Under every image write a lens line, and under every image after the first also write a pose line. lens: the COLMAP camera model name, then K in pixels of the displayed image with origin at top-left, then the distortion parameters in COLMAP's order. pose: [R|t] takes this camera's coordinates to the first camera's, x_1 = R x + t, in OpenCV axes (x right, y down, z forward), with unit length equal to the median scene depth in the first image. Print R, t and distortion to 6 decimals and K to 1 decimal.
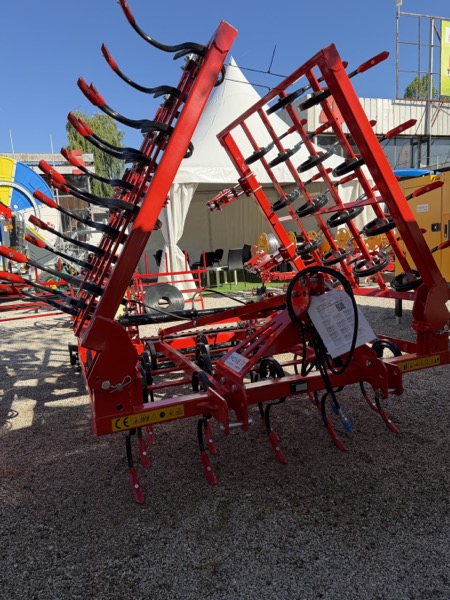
lens RADIAL K [[425.0, 0, 229.3], [0, 425.0, 303.3], [0, 0, 1]] dist [0.001166, -0.004165]
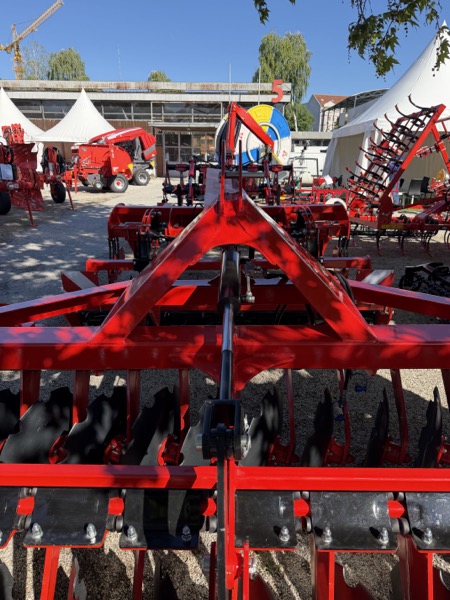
lens RADIAL K [[425.4, 0, 225.0], [0, 425.4, 300.0], [0, 0, 1]] dist [-0.000968, -0.002773]
pose [[0.929361, 0.173303, -0.325966, -0.169096], [-0.117863, 0.976044, 0.182883, 0.264496], [0.349851, -0.131545, 0.927524, -1.934920]]
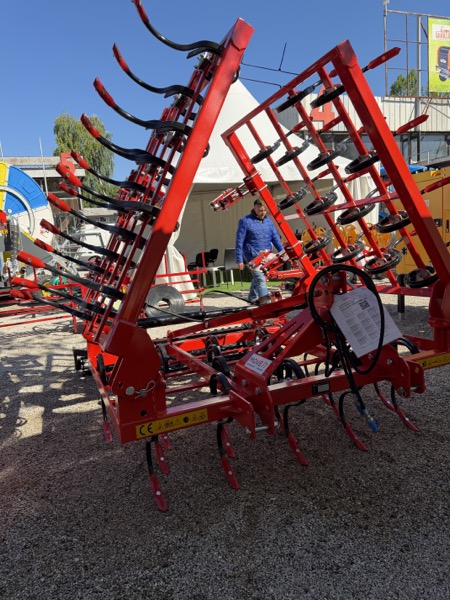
lens RADIAL K [[425.4, 0, 225.0], [0, 425.4, 300.0], [0, 0, 1]] dist [-0.000968, -0.002773]
pose [[0.999674, -0.022877, 0.011336, -0.056617], [0.022955, 0.999713, -0.006833, -0.003756], [-0.011177, 0.007091, 0.999912, 0.013371]]
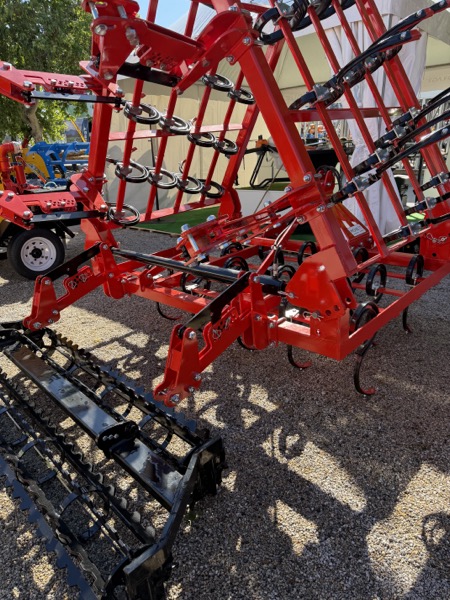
lens RADIAL K [[425.4, 0, 225.0], [0, 425.4, 300.0], [0, 0, 1]] dist [-0.000968, -0.002773]
pose [[-0.404820, -0.254789, 0.878182, -0.980343], [0.219405, 0.905273, 0.363789, -0.226763], [-0.887683, 0.339947, -0.310571, 1.630314]]
